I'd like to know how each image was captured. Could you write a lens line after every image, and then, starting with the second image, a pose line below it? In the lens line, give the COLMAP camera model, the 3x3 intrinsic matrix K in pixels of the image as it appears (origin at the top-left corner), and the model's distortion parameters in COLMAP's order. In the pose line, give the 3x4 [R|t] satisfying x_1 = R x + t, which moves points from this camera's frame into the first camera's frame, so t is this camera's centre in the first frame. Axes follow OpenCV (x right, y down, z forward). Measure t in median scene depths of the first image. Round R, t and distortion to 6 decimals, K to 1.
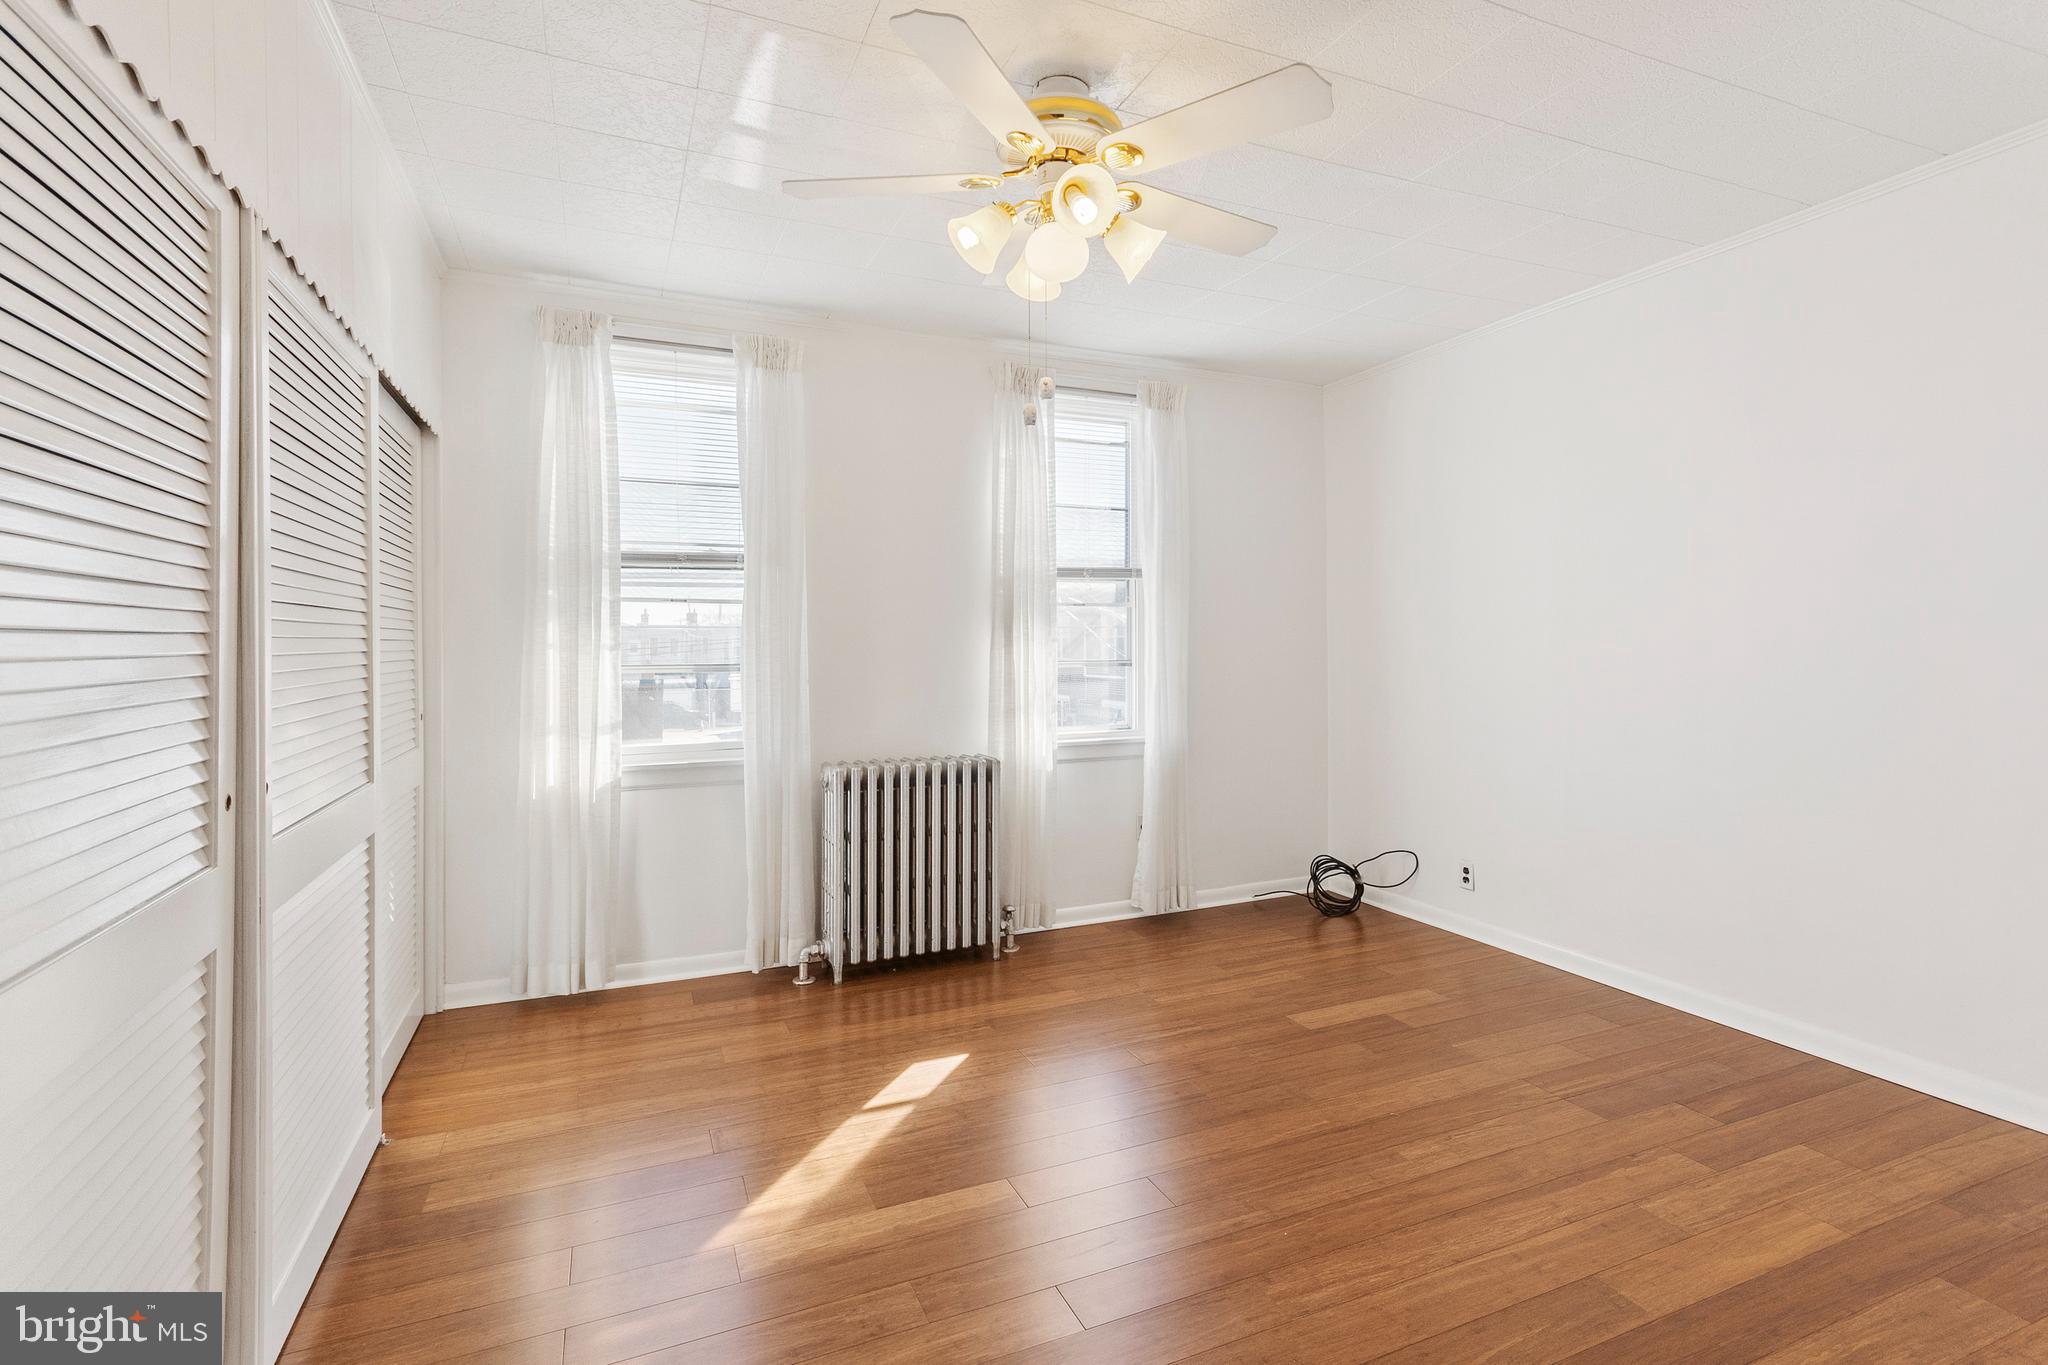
lens RADIAL K [[933.1, 0, 1026.1], [0, 933.1, 650.1], [0, 0, 1]] dist [0.000267, 0.004387]
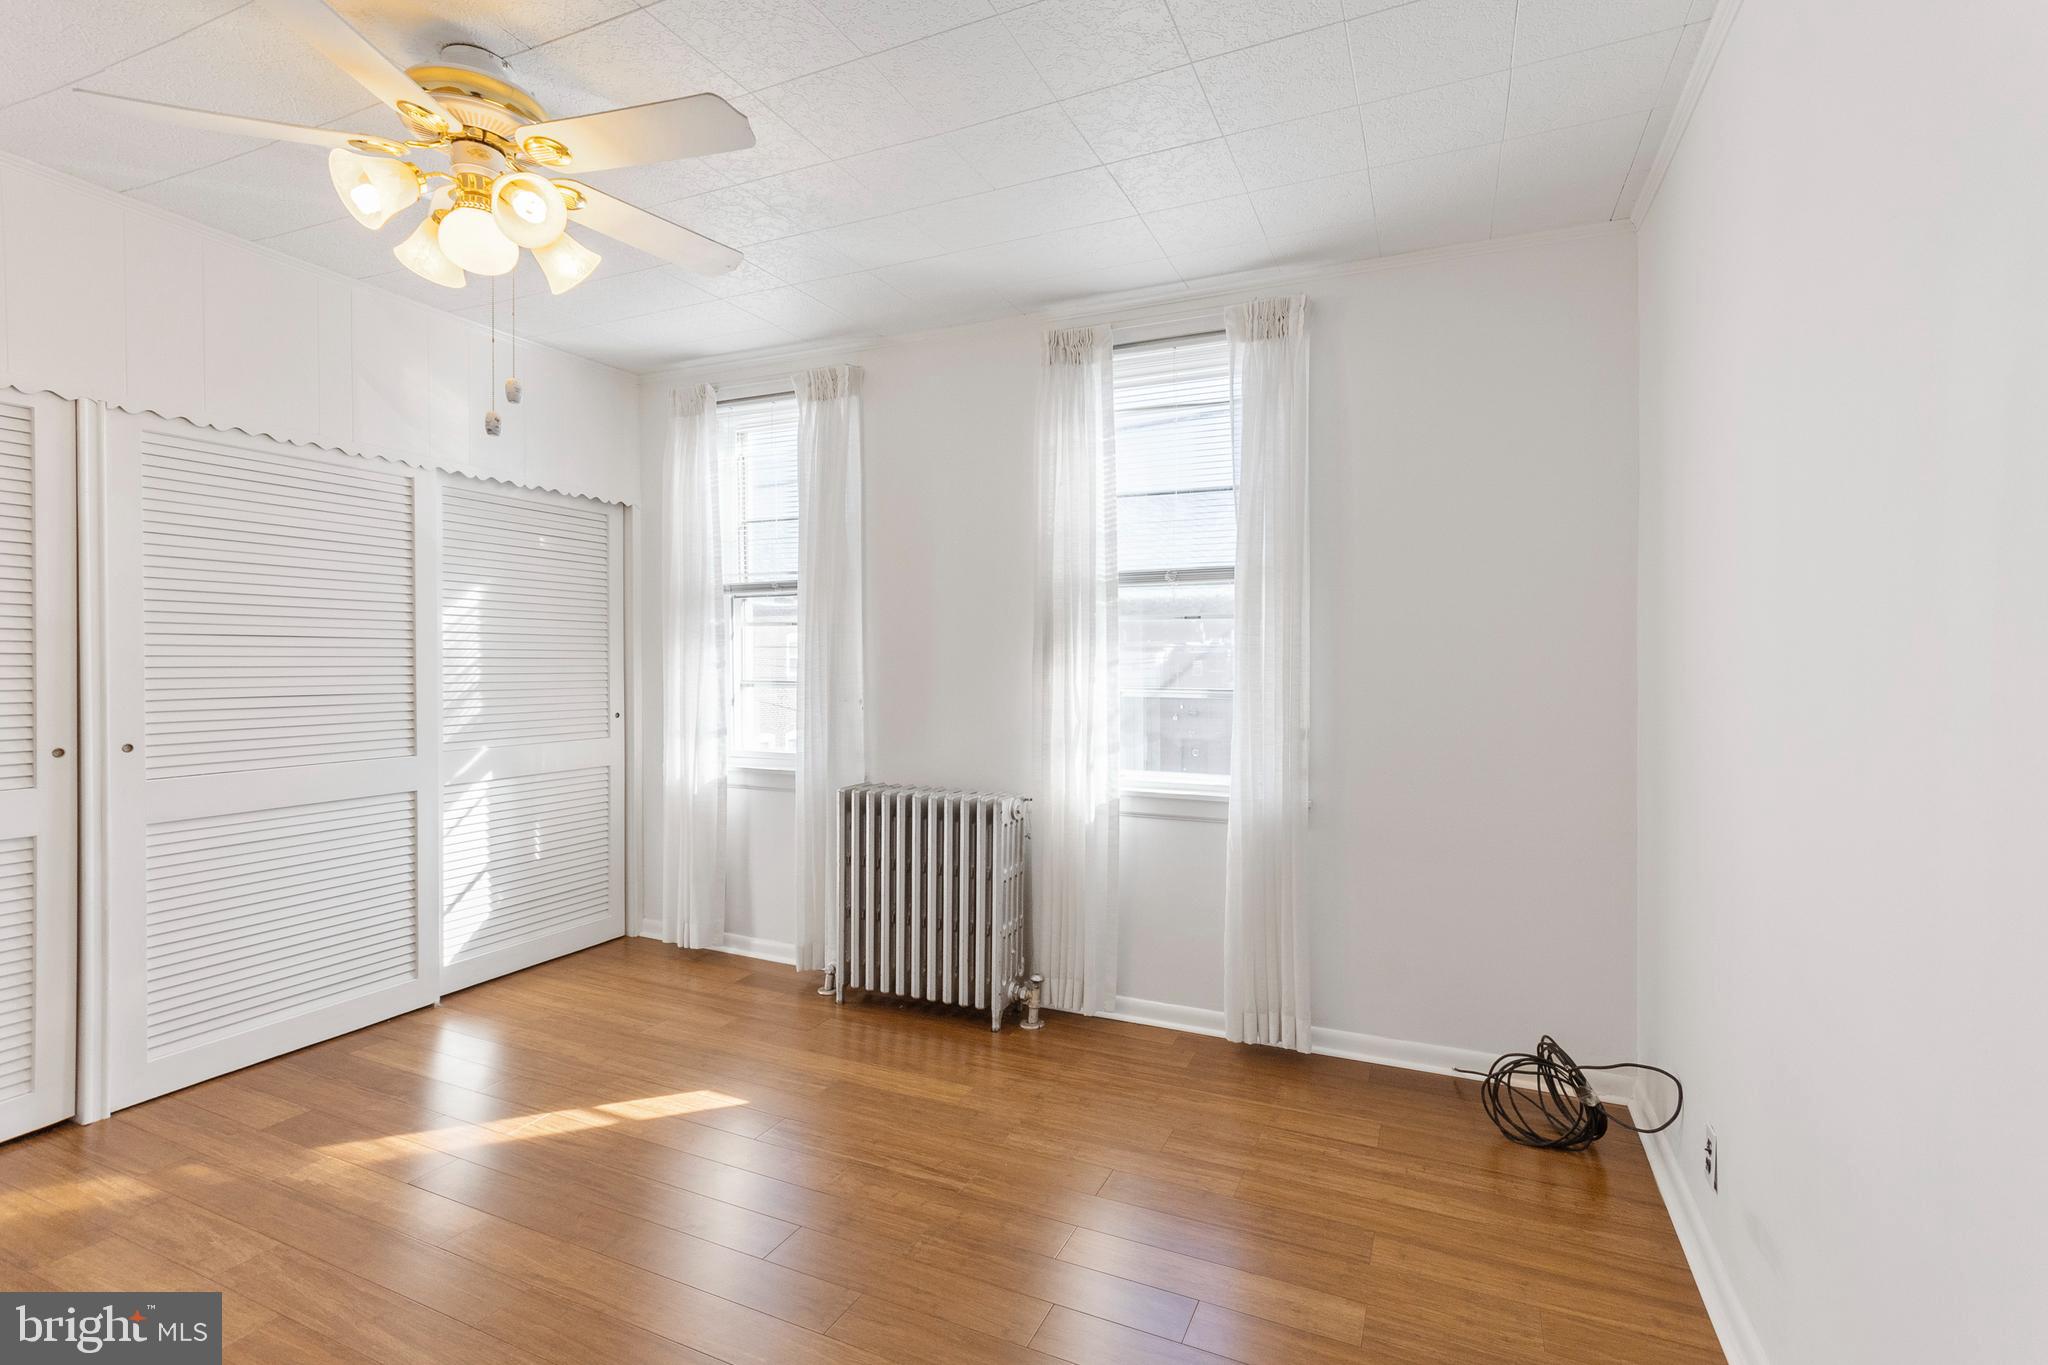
lens RADIAL K [[933.1, 0, 1026.4], [0, 933.1, 670.5], [0, 0, 1]] dist [0.000267, 0.004387]
pose [[0.678836, 0.016150, -0.734112, 0.656421], [-0.014538, 0.999858, 0.008552, -0.010769], [0.734146, 0.004867, 0.678975, 0.458903]]
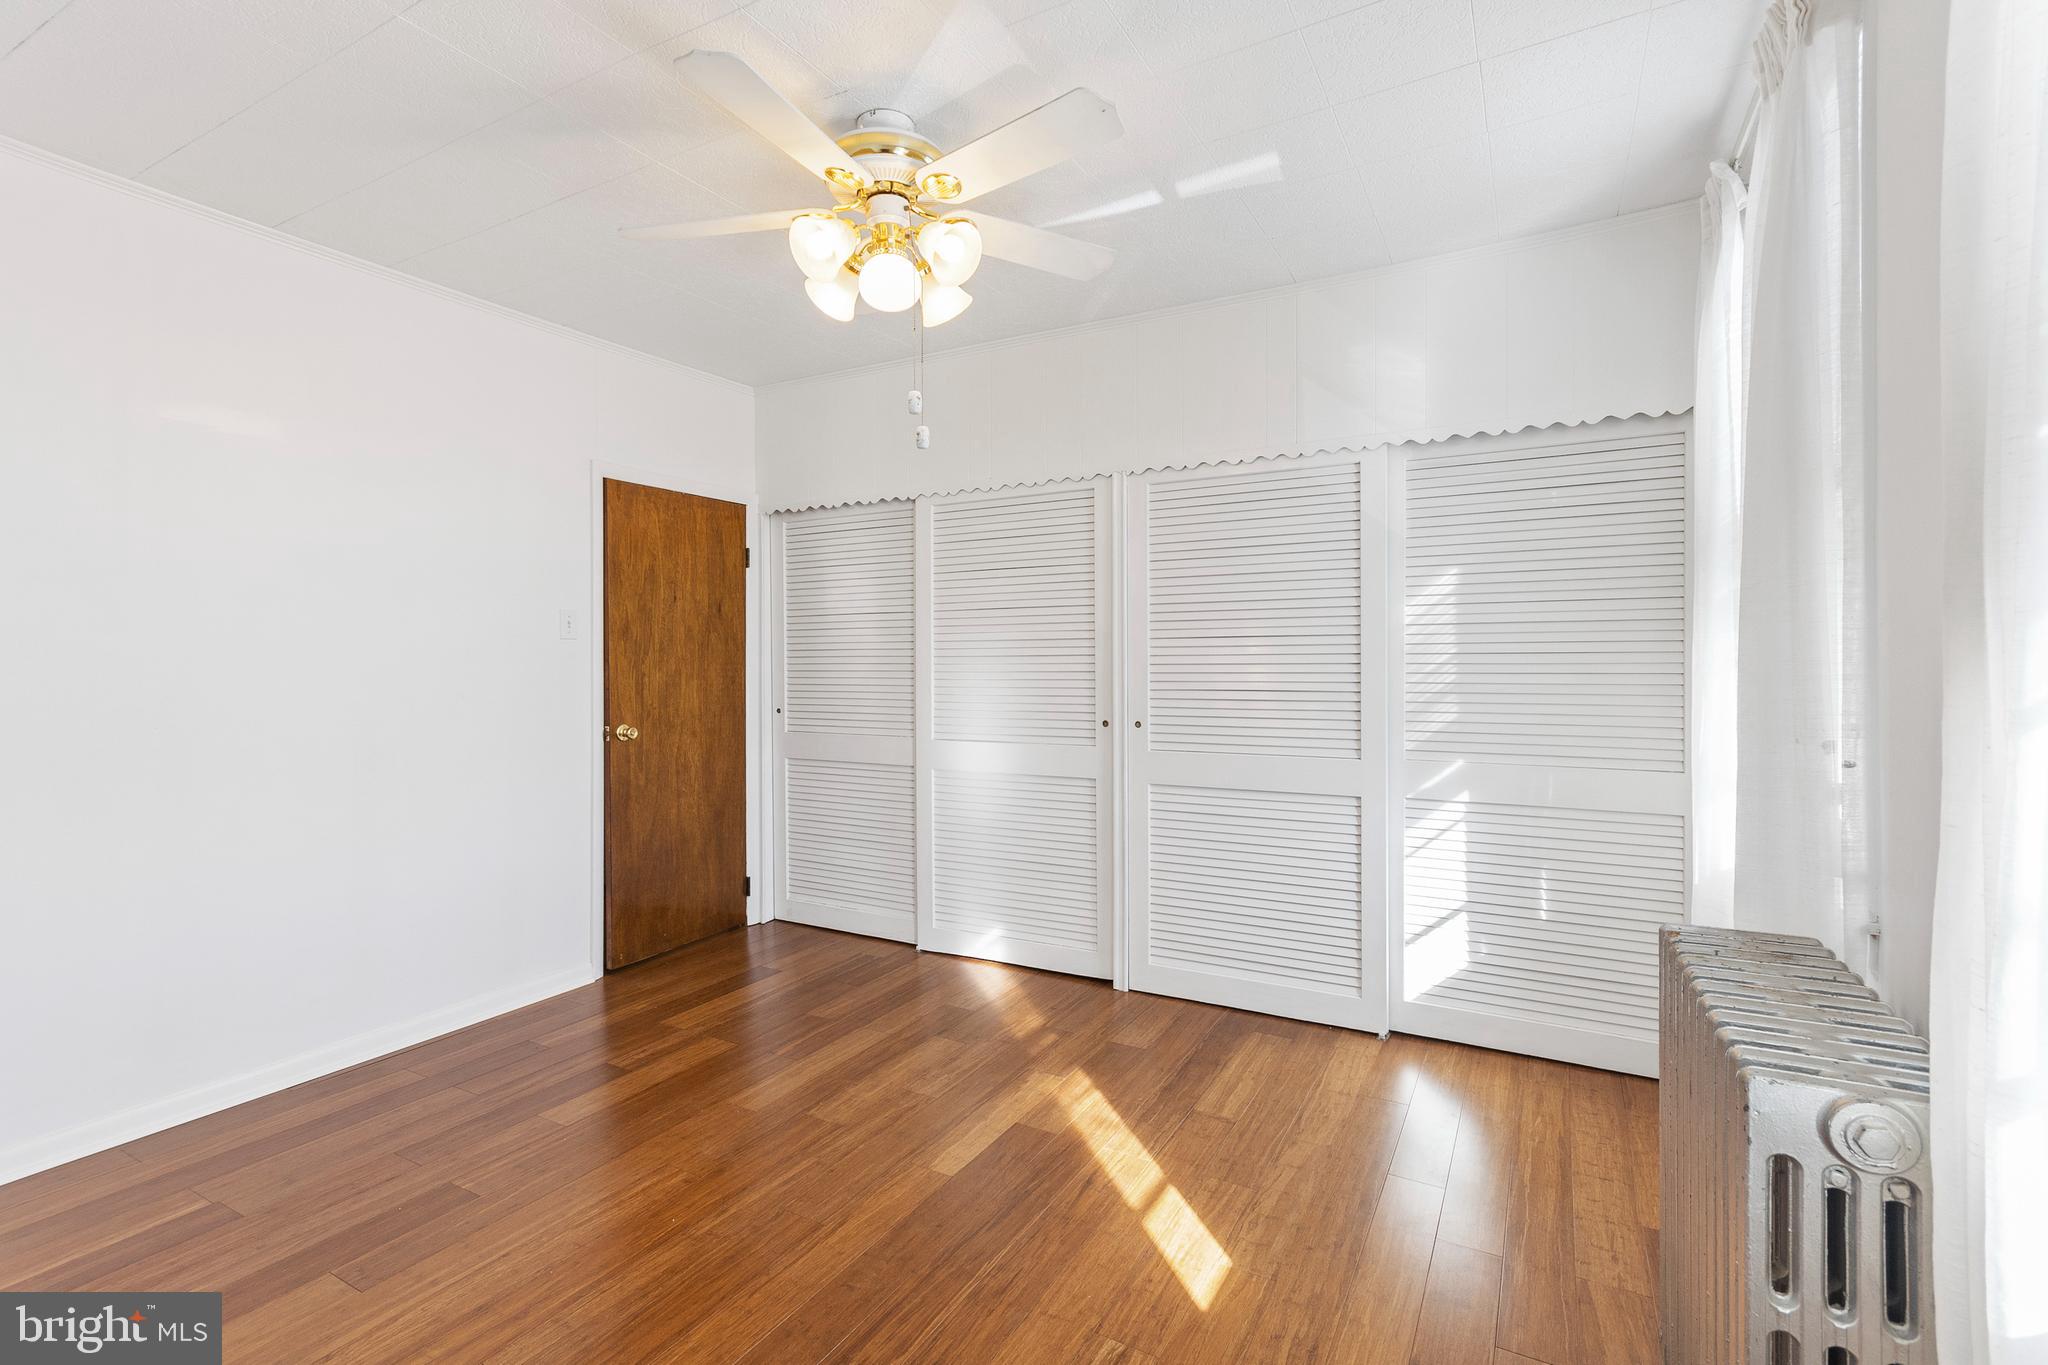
lens RADIAL K [[933.1, 0, 1031.1], [0, 933.1, 670.8], [0, 0, 1]] dist [0.000267, 0.004387]
pose [[-0.791307, 0.014021, -0.611258, 0.330744], [0.004003, 0.999834, 0.017751, -0.008258], [0.611406, 0.011599, -0.791232, 1.153088]]
